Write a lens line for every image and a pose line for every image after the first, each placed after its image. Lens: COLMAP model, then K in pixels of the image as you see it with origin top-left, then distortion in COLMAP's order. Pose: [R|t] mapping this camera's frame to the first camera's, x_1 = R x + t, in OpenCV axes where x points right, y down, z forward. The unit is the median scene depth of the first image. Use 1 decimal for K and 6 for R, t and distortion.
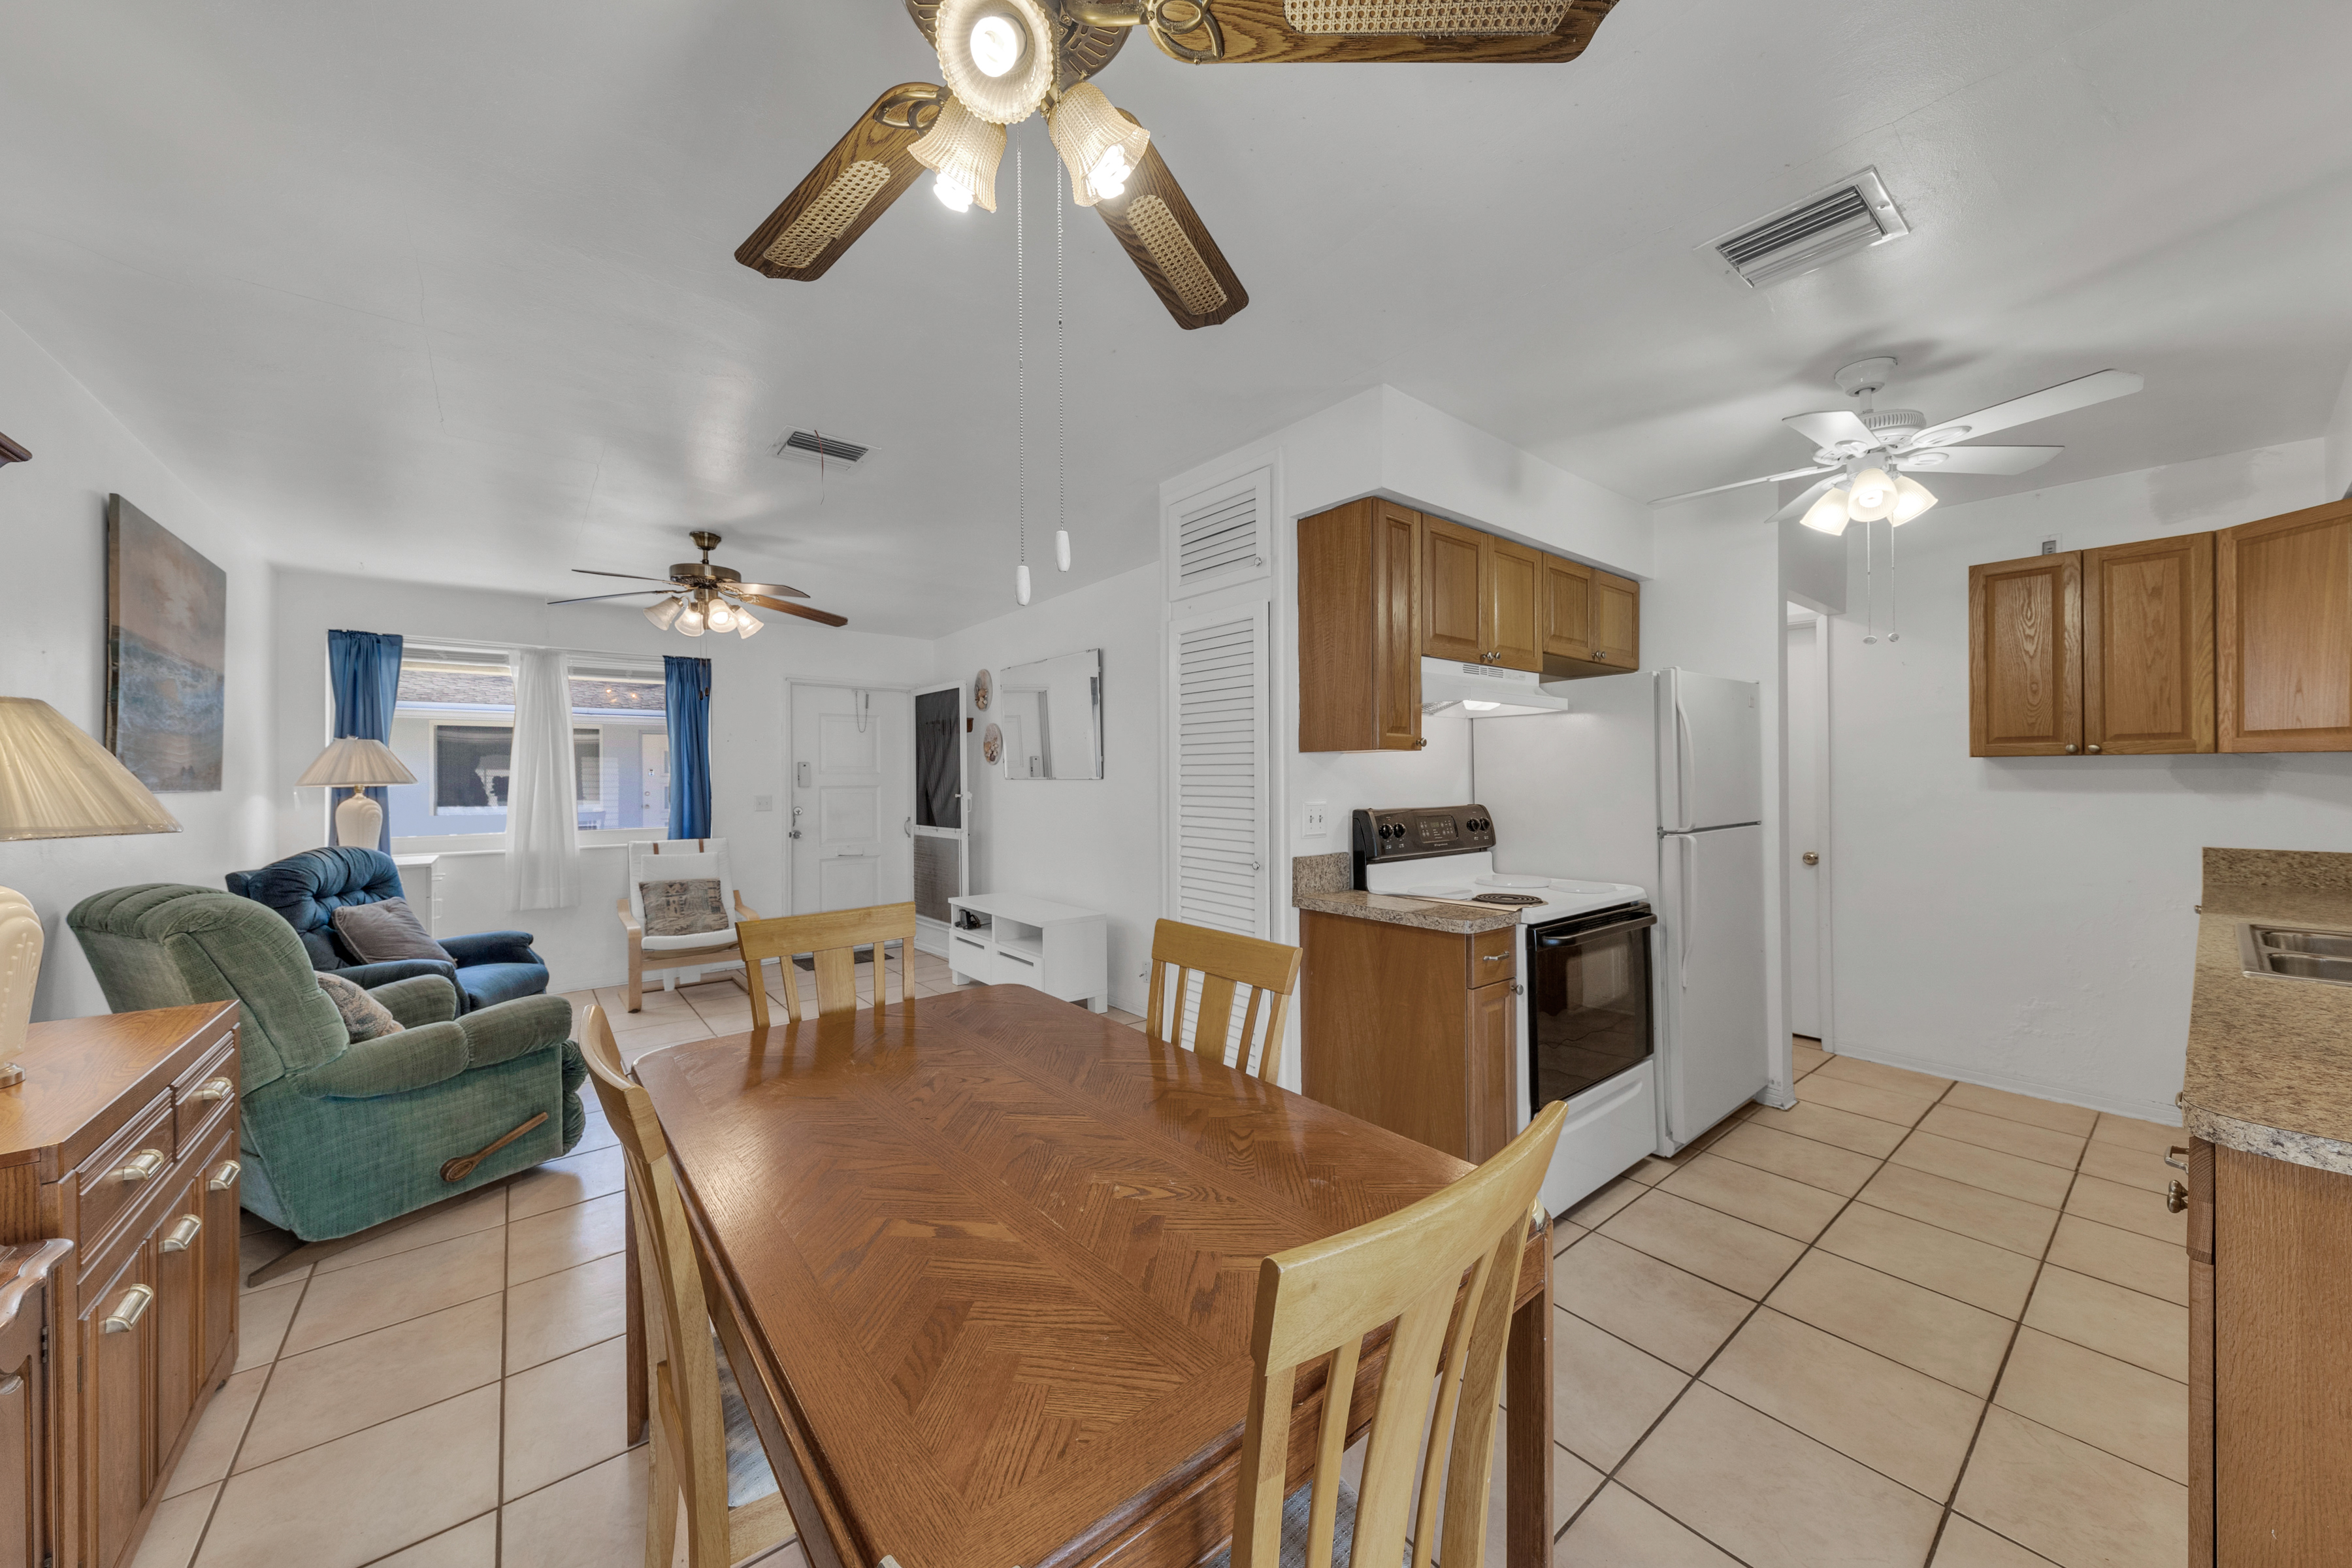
lens RADIAL K [[826.0, 0, 1170.0], [0, 826.0, 778.4], [0, 0, 1]] dist [0.007891, -0.000113]
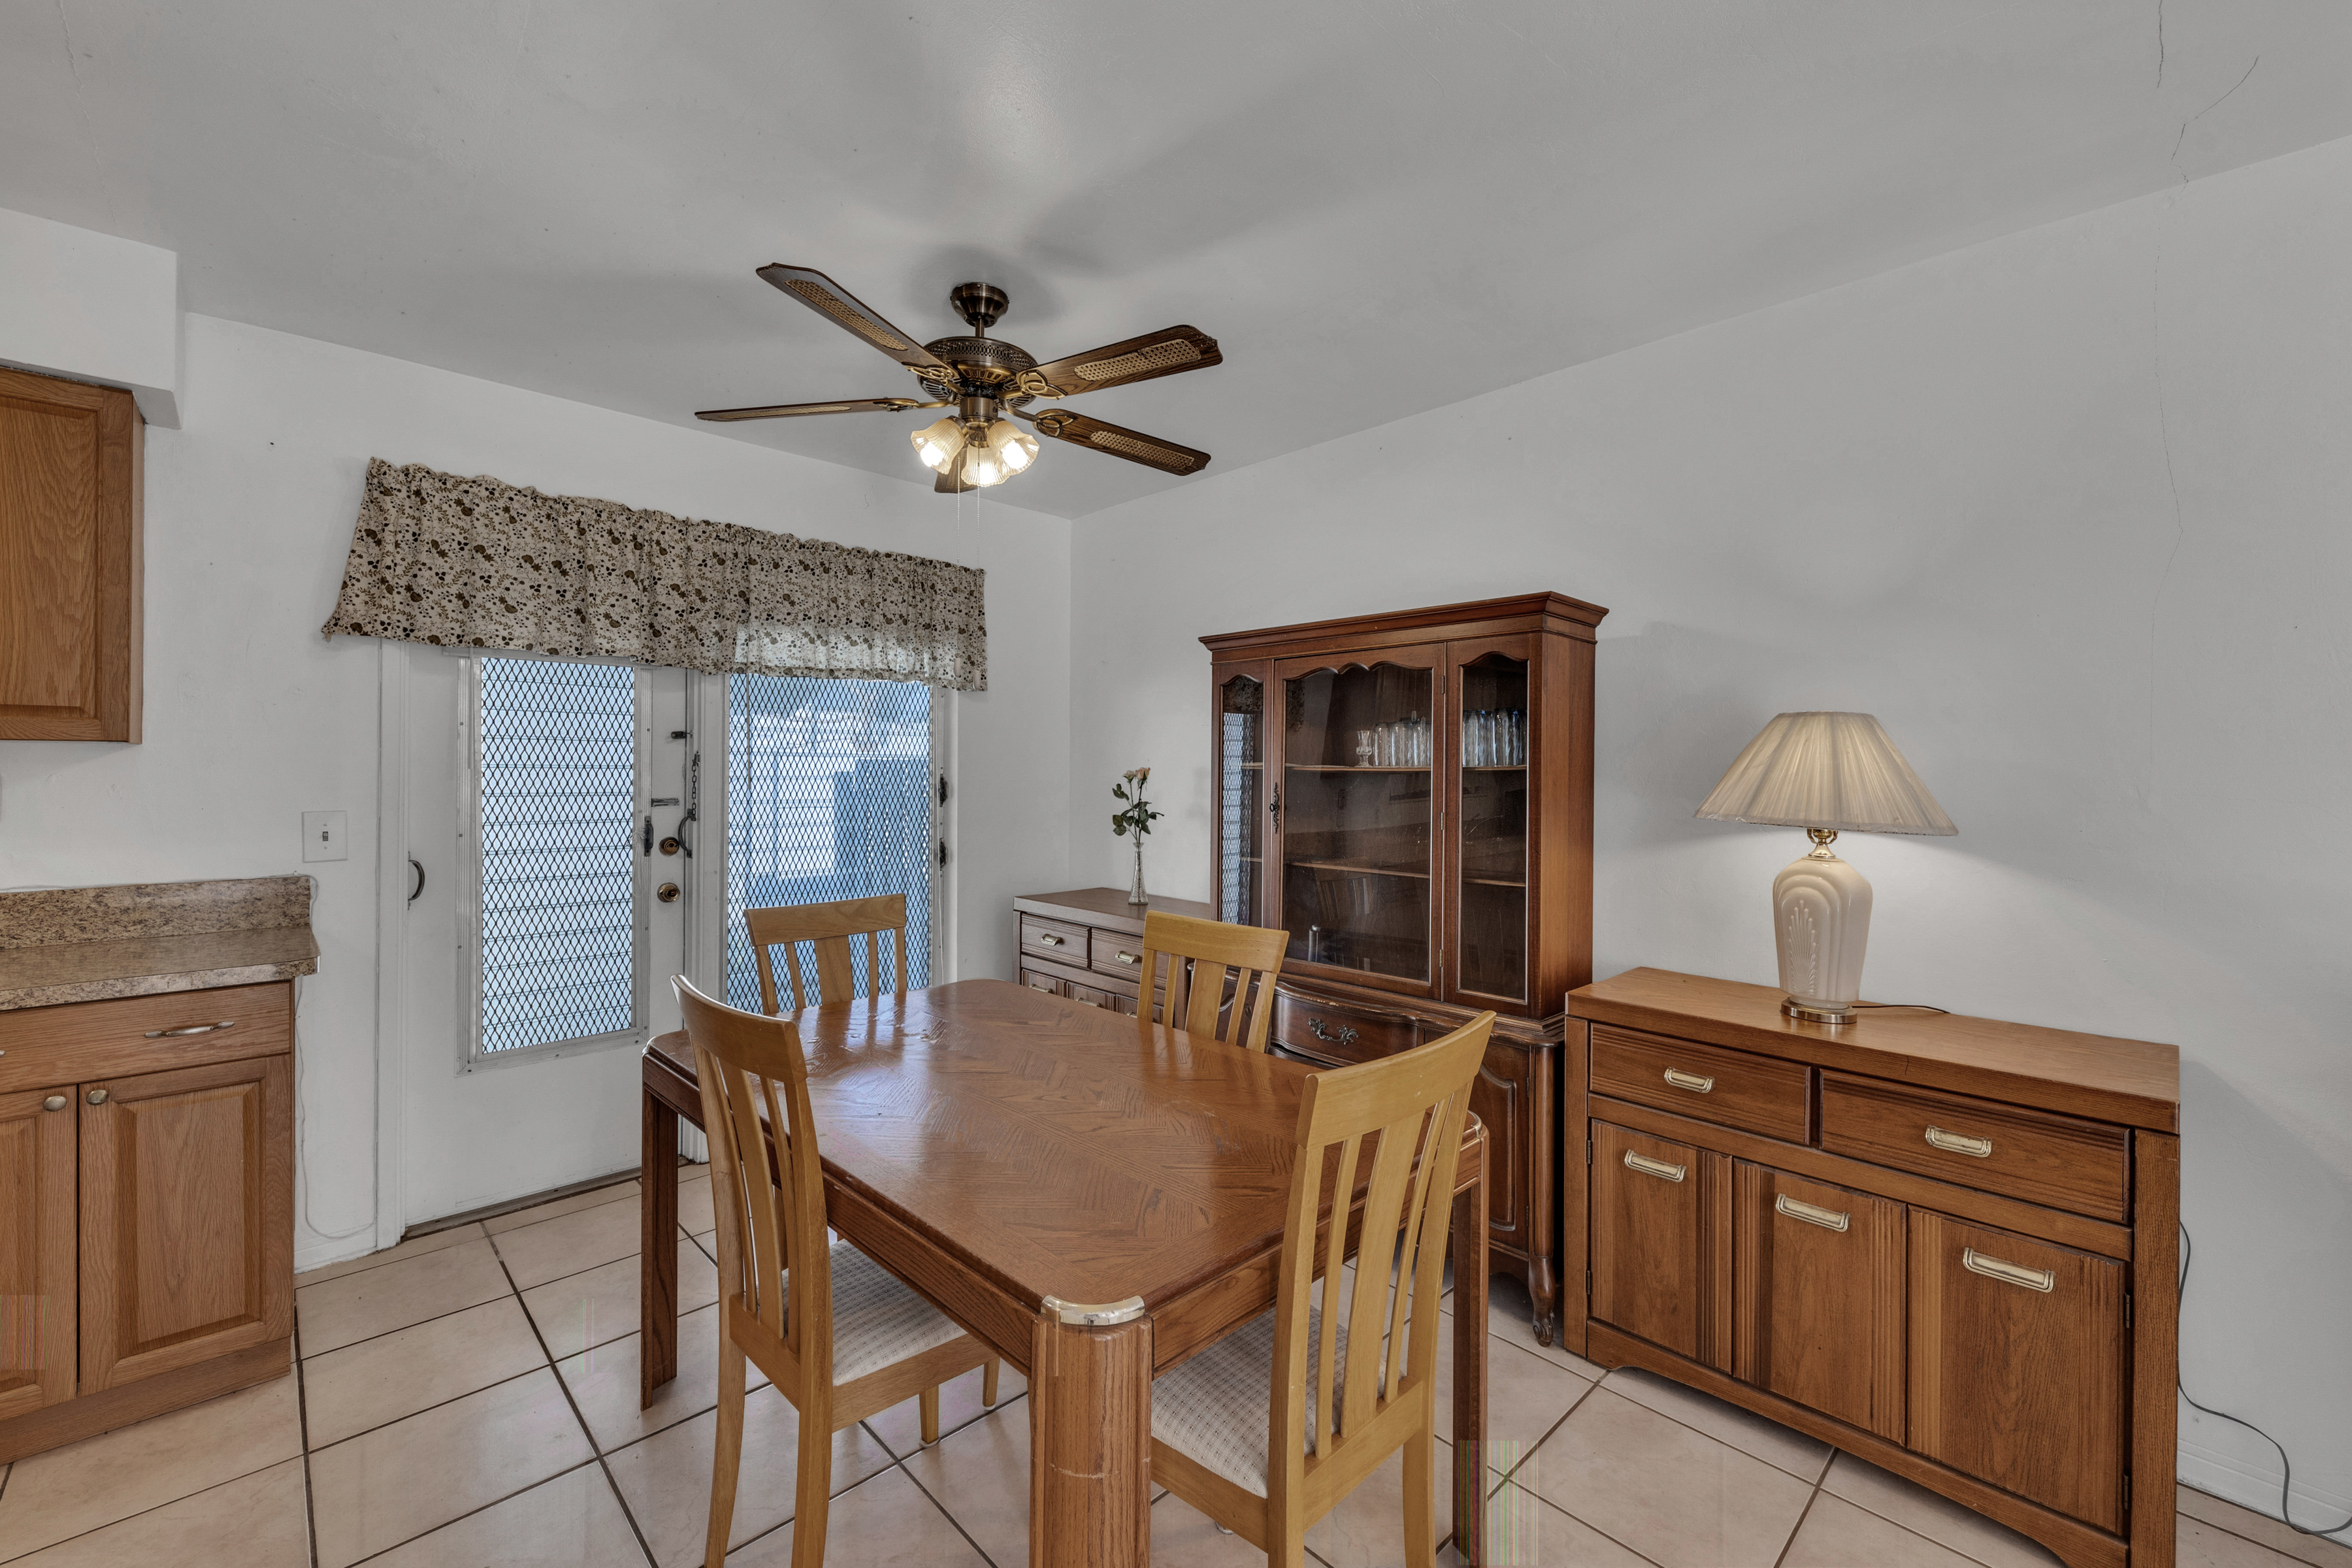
lens RADIAL K [[952.8, 0, 1173.9], [0, 952.8, 776.9], [0, 0, 1]] dist [0.009955, -0.003899]
pose [[-0.995823, 0.000412, -0.091301, -0.105394], [-0.000581, 0.999941, 0.010850, -0.004993], [0.091300, 0.010858, -0.995764, 0.801969]]
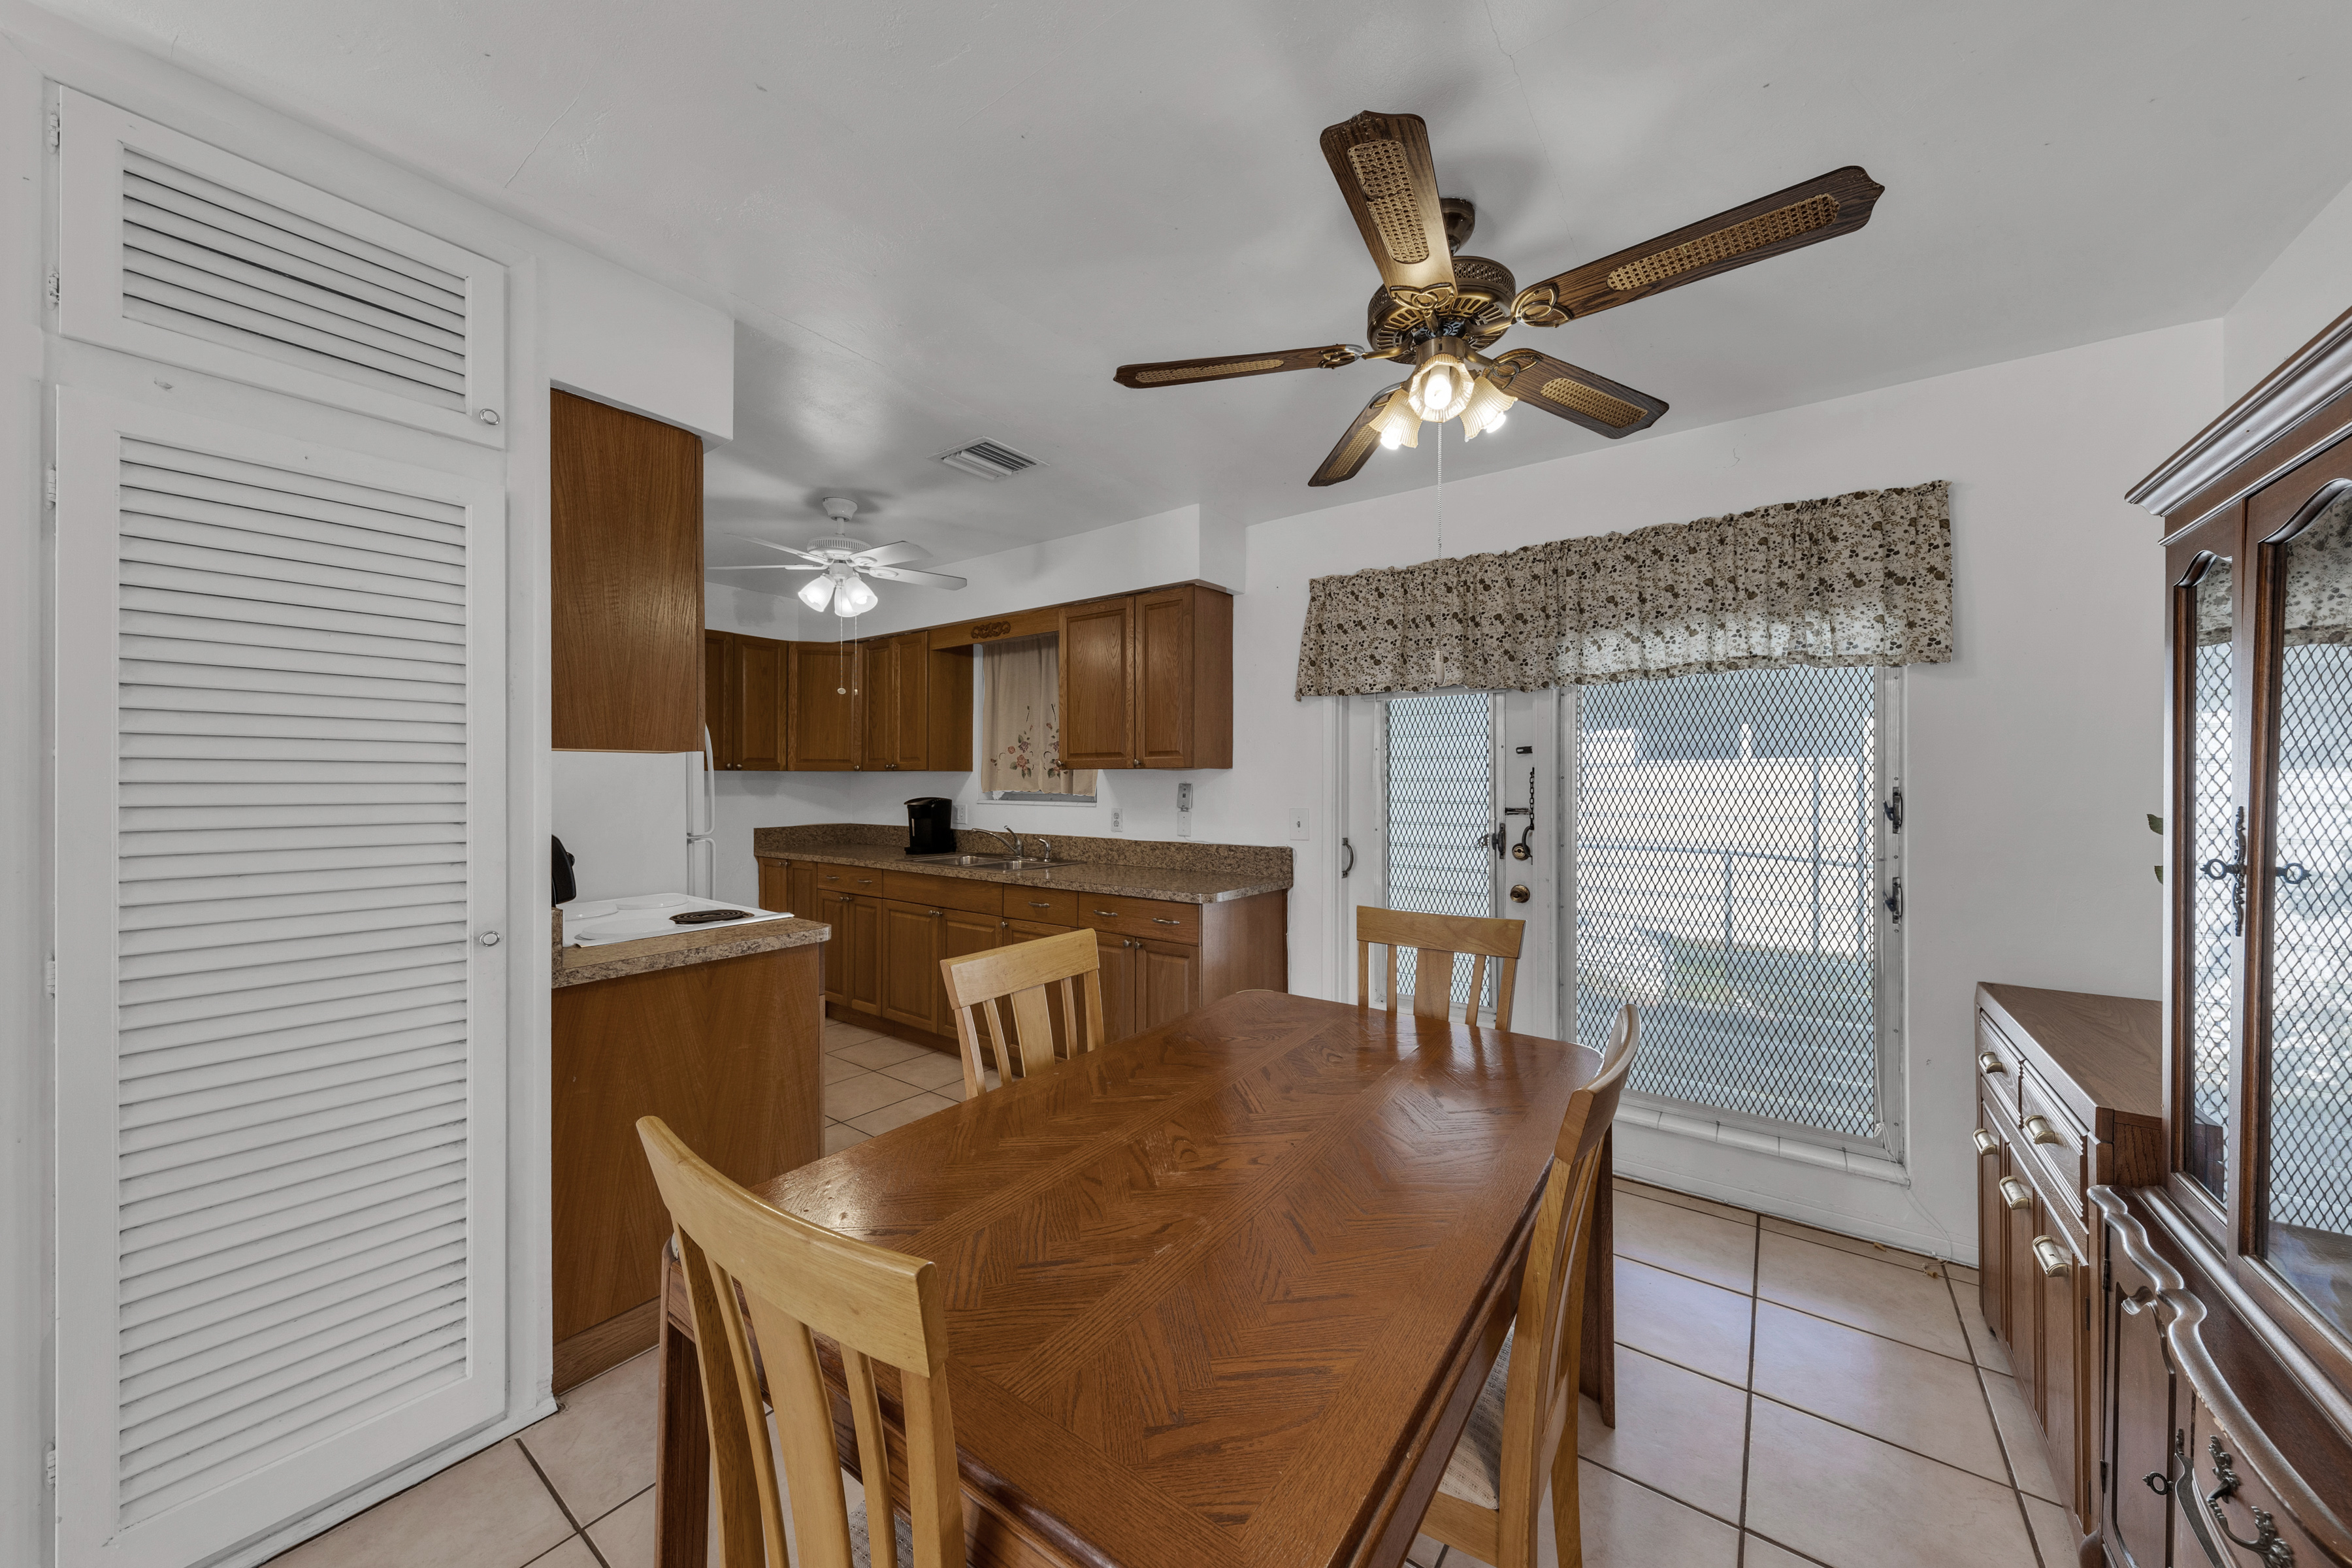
lens RADIAL K [[812.9, 0, 1172.7], [0, 812.9, 780.6], [0, 0, 1]] dist [0.010310, -0.000040]
pose [[-0.259349, 0.005138, 0.965770, -0.397008], [0.003444, 0.999984, -0.004395, -0.001080], [-0.965777, 0.002186, -0.259363, 0.469588]]
